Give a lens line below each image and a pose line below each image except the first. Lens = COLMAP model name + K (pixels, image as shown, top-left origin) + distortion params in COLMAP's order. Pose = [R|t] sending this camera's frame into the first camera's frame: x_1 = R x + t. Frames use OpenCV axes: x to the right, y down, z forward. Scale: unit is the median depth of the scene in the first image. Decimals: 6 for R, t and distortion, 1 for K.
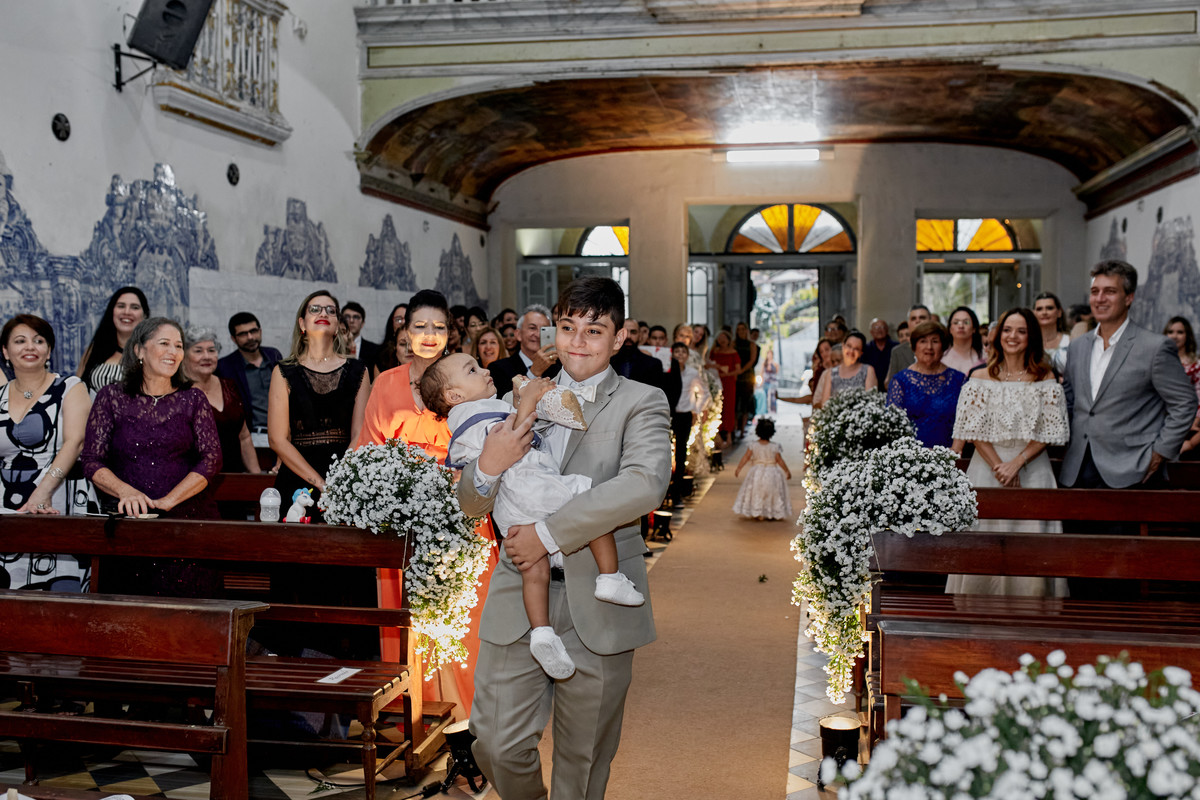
lens RADIAL K [[1274.8, 0, 559.3], [0, 1274.8, 414.1], [0, 0, 1]] dist [-0.092997, 0.189819]
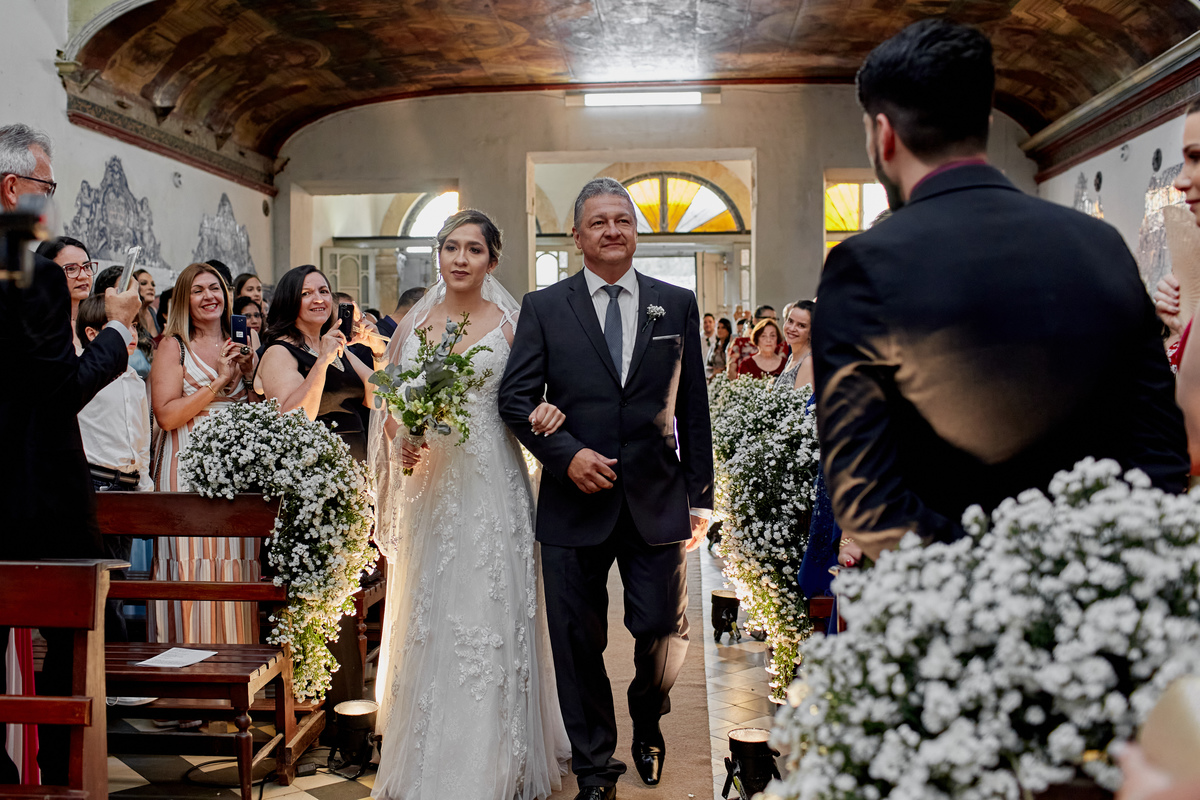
lens RADIAL K [[1393.3, 0, 540.3], [0, 1393.3, 399.3], [0, 0, 1]] dist [-0.096270, -0.001321]
pose [[0.995499, -0.004628, 0.094657, 0.033223], [0.007253, 0.999598, -0.027397, 0.003296], [-0.094493, 0.027960, 0.995133, 0.222980]]
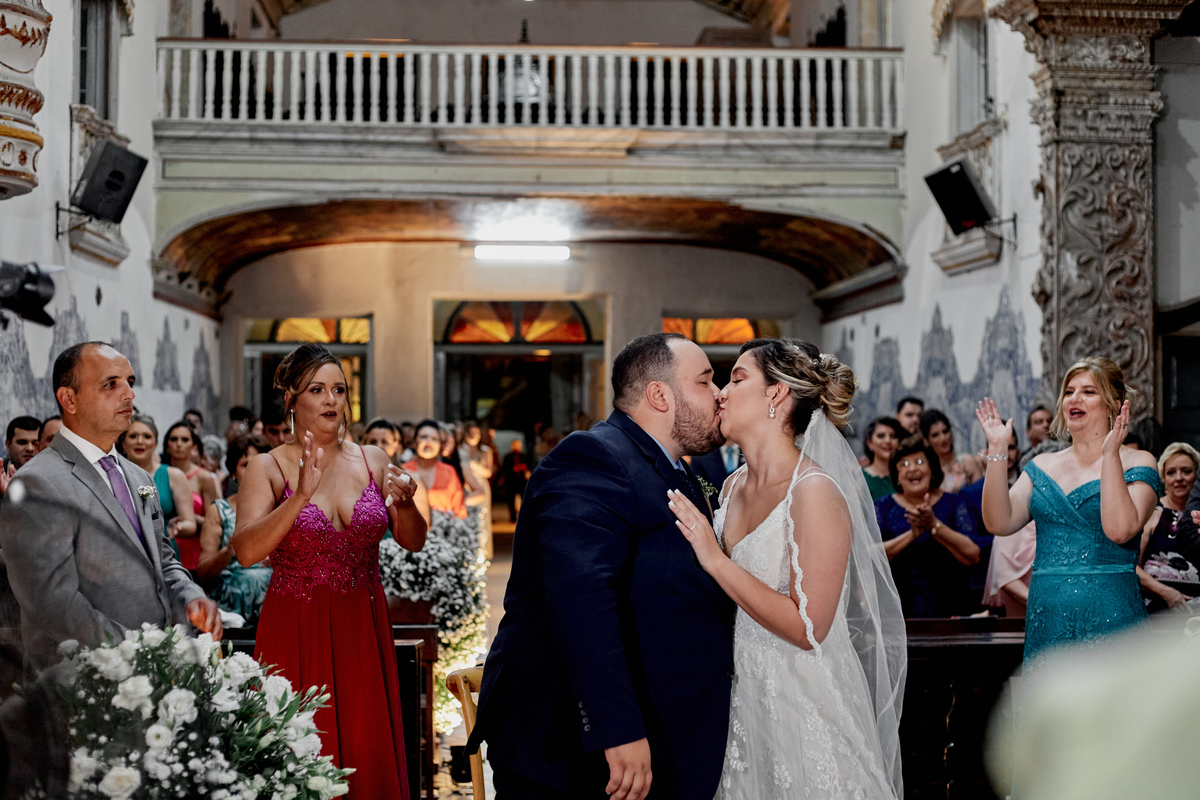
lens RADIAL K [[1857.8, 0, 580.4], [0, 1857.8, 403.3], [0, 0, 1]] dist [-0.070248, -0.017733]
pose [[0.968272, 0.005143, 0.249846, -0.199109], [0.012566, 0.997521, -0.069232, 0.019398], [-0.249583, 0.070175, 0.965807, -0.539036]]
